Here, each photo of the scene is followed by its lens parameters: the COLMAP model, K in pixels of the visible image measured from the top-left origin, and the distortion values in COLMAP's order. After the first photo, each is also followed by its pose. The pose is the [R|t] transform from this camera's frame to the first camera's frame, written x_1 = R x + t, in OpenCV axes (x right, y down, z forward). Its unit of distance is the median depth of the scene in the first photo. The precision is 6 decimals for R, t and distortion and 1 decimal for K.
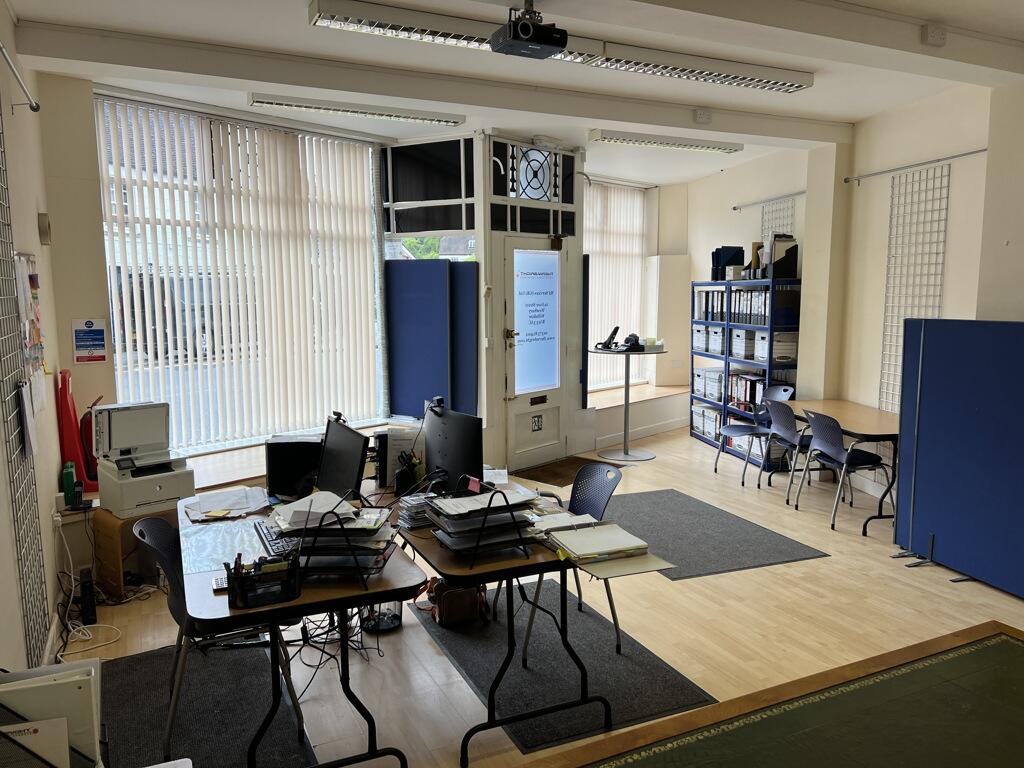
lens RADIAL K [[777.8, 0, 512.0], [0, 777.8, 384.0], [0, 0, 1]] dist [0.051242, -0.000545]
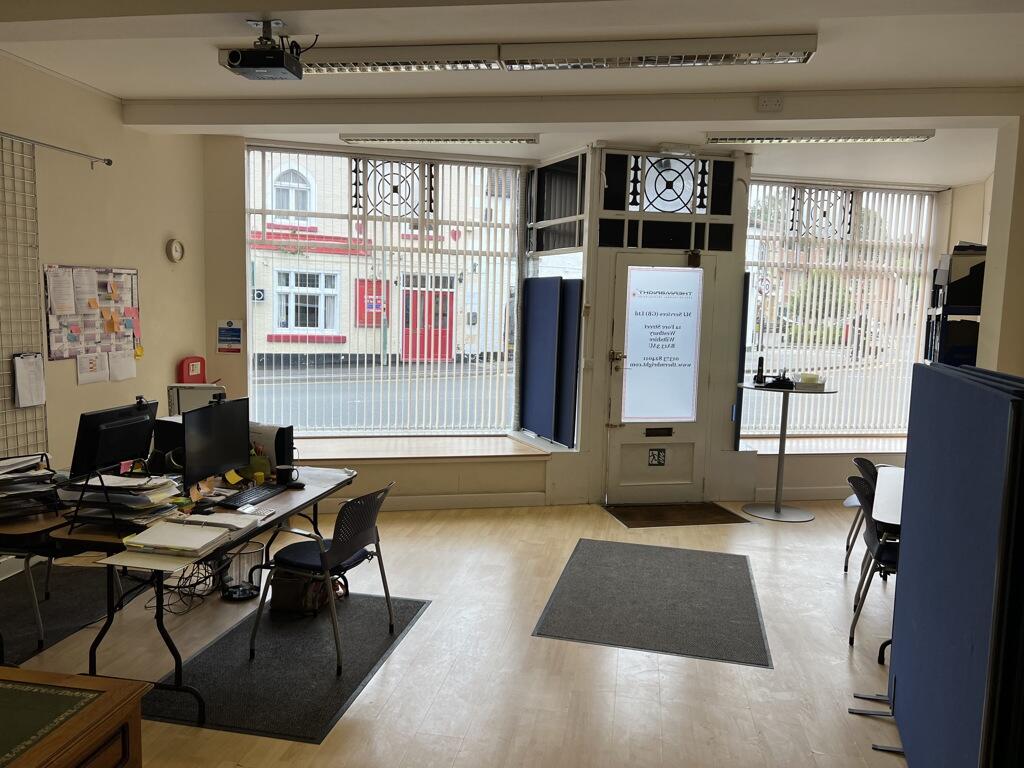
lens RADIAL K [[784.7, 0, 512.0], [0, 784.7, 384.0], [0, 0, 1]] dist [0.040887, -0.000047]
pose [[0.810365, 0.085892, -0.579595, 0.440582], [-0.102607, 0.994714, 0.003950, -0.021838], [0.576871, 0.056269, 0.814895, 0.157179]]
